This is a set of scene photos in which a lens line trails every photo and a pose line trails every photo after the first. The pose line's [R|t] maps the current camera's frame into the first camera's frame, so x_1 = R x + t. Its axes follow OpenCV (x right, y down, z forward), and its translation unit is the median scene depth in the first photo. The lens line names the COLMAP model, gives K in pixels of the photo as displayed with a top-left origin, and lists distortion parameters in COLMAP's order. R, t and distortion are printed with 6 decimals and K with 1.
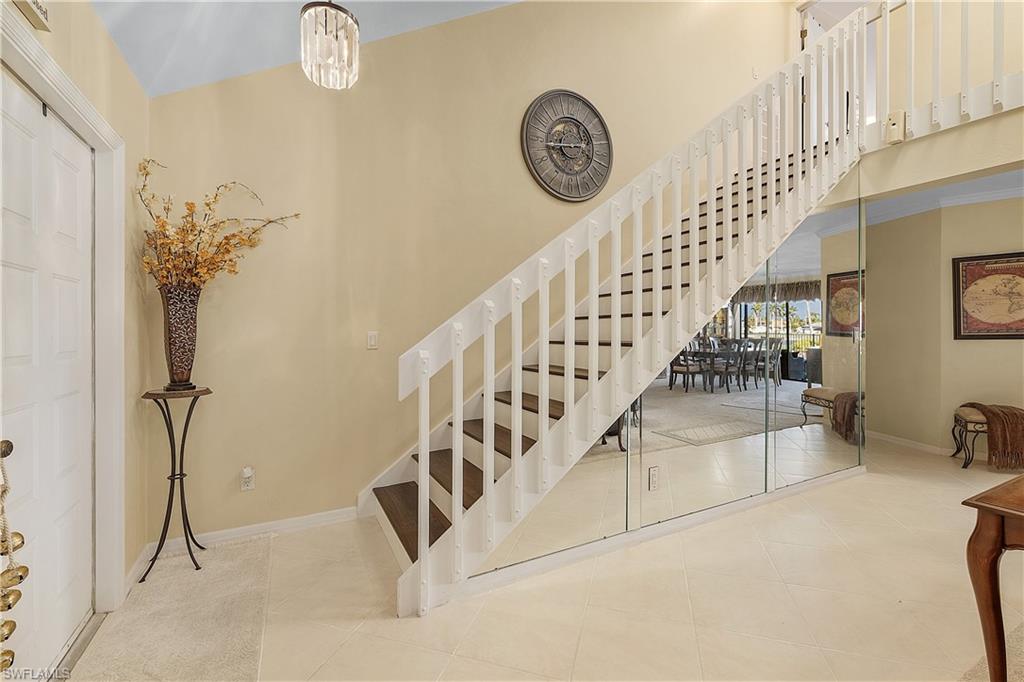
lens RADIAL K [[443.3, 0, 511.5], [0, 443.3, 331.0], [0, 0, 1]] dist [0.001638, 0.000060]
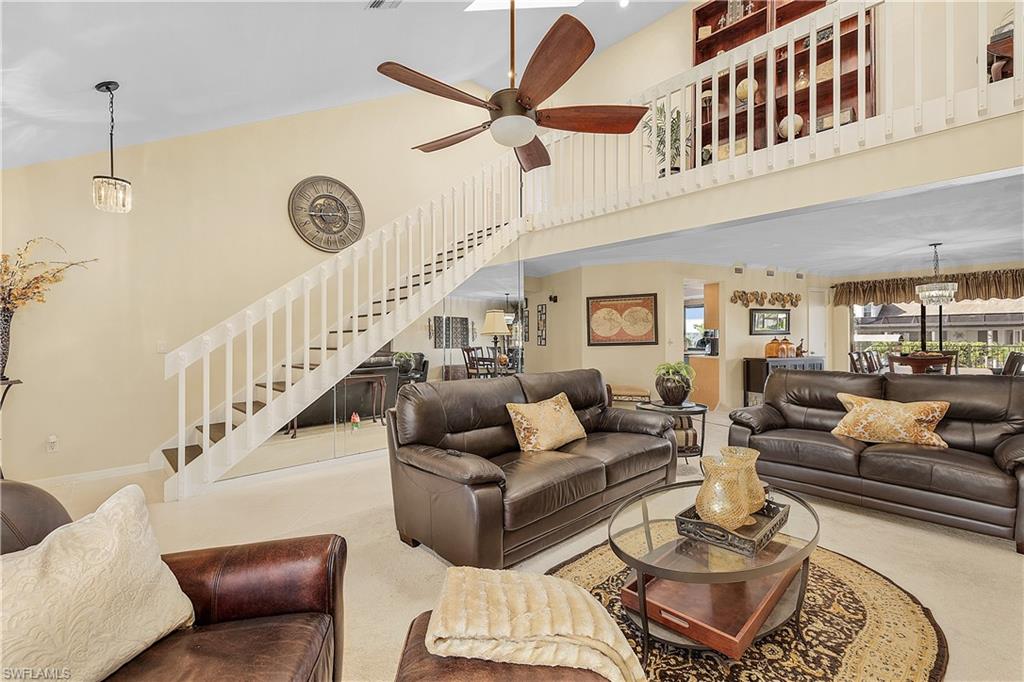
lens RADIAL K [[437.9, 0, 512.0], [0, 437.9, 341.0], [0, 0, 1]] dist [0.008478, -0.000070]
pose [[0.957915, 0.001732, 0.287048, 0.306117], [-0.002457, 0.999995, 0.002163, -0.003751], [-0.287043, -0.002777, 0.957914, -0.582822]]
